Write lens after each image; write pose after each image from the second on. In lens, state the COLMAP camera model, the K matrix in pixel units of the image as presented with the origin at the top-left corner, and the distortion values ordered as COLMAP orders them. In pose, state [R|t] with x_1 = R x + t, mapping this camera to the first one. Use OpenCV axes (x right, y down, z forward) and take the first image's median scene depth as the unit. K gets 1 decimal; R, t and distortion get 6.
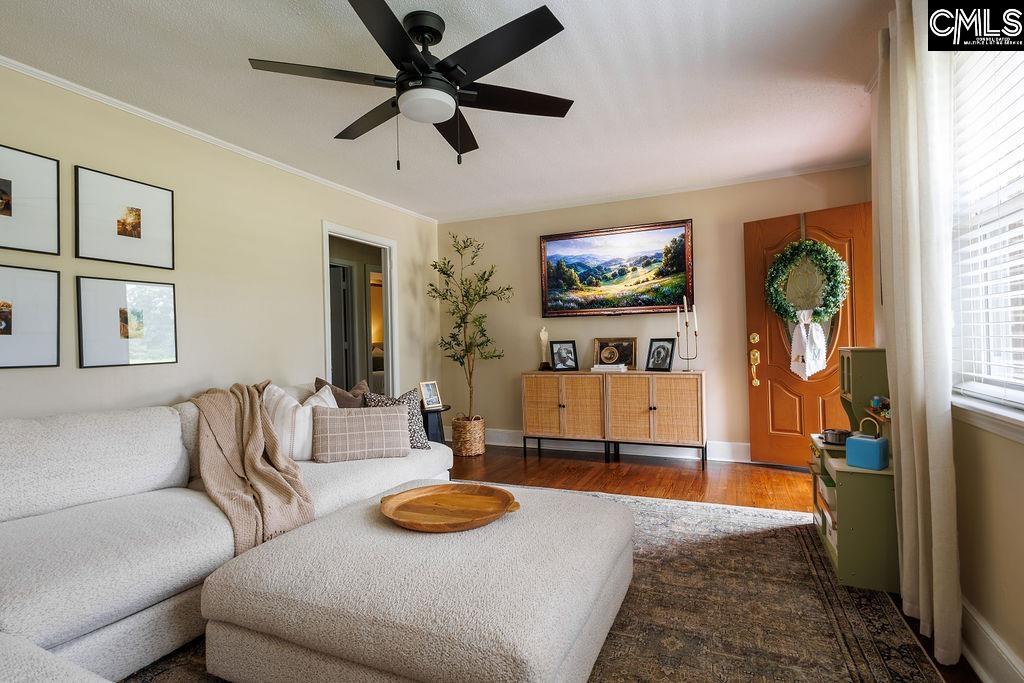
lens RADIAL K [[485.3, 0, 508.3], [0, 485.3, 338.5], [0, 0, 1]] dist [0.002984, -0.000307]
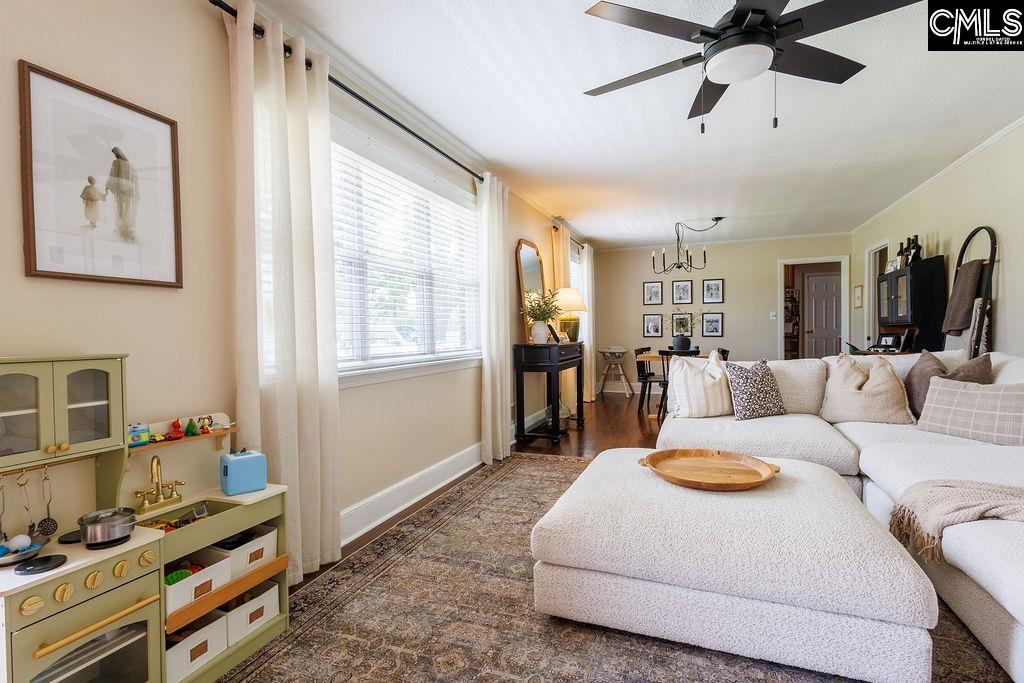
lens RADIAL K [[485.3, 0, 508.3], [0, 485.3, 338.5], [0, 0, 1]] dist [0.002984, -0.000307]
pose [[-0.997973, 0.039955, -0.049541, 0.344890], [0.039637, 0.999187, 0.007394, 0.021853], [0.049796, 0.005416, -0.998745, 1.937155]]
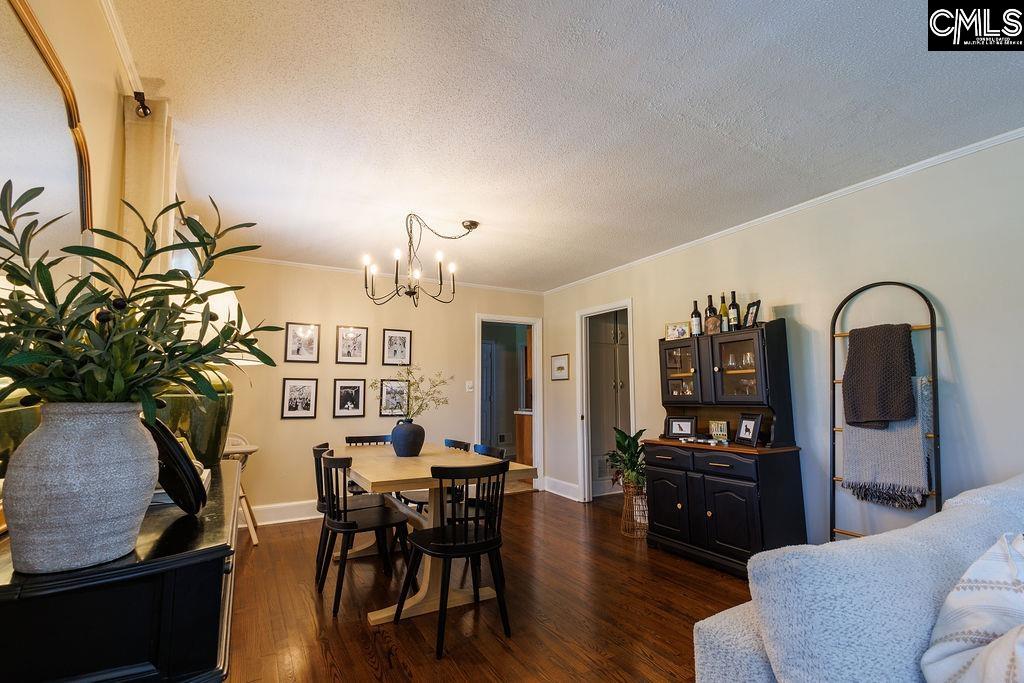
lens RADIAL K [[473.3, 0, 512.7], [0, 473.3, 341.8], [0, 0, 1]] dist [0.003569, 0.000223]
pose [[-0.592573, -0.059278, -0.803333, 0.305515], [0.020676, 0.995841, -0.088735, 0.004398], [0.805251, -0.069192, -0.588883, 1.520181]]
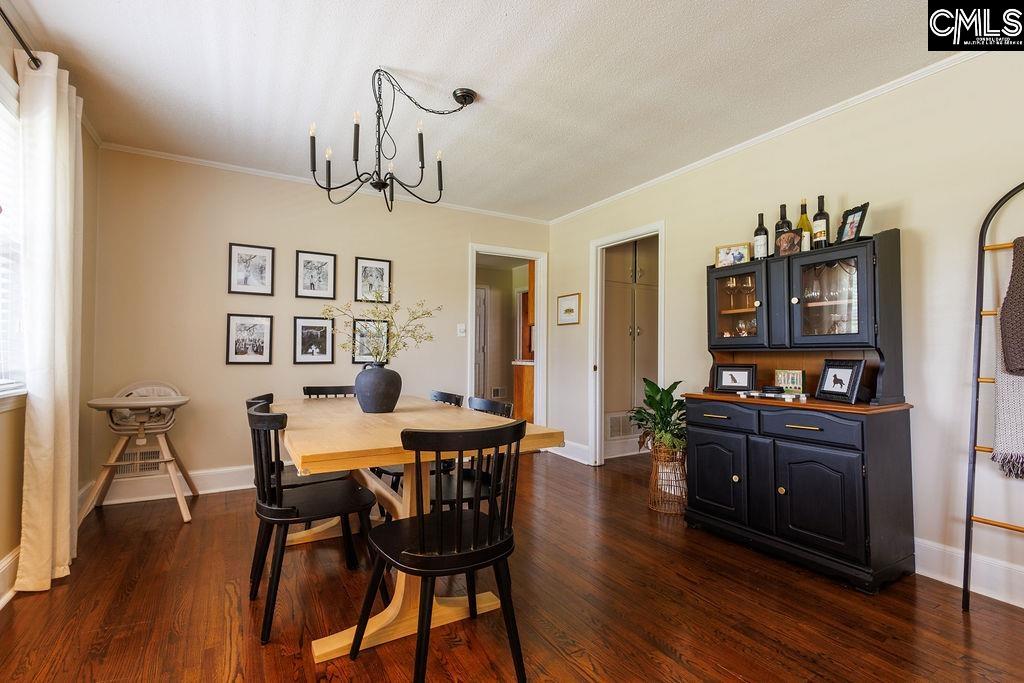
lens RADIAL K [[465.5, 0, 509.2], [0, 465.5, 340.1], [0, 0, 1]] dist [0.003330, -0.000030]
pose [[-0.580306, 0.003180, -0.814392, 0.223594], [0.010107, 0.999943, -0.003297, 0.019562], [0.814336, -0.010144, -0.580306, 1.444936]]
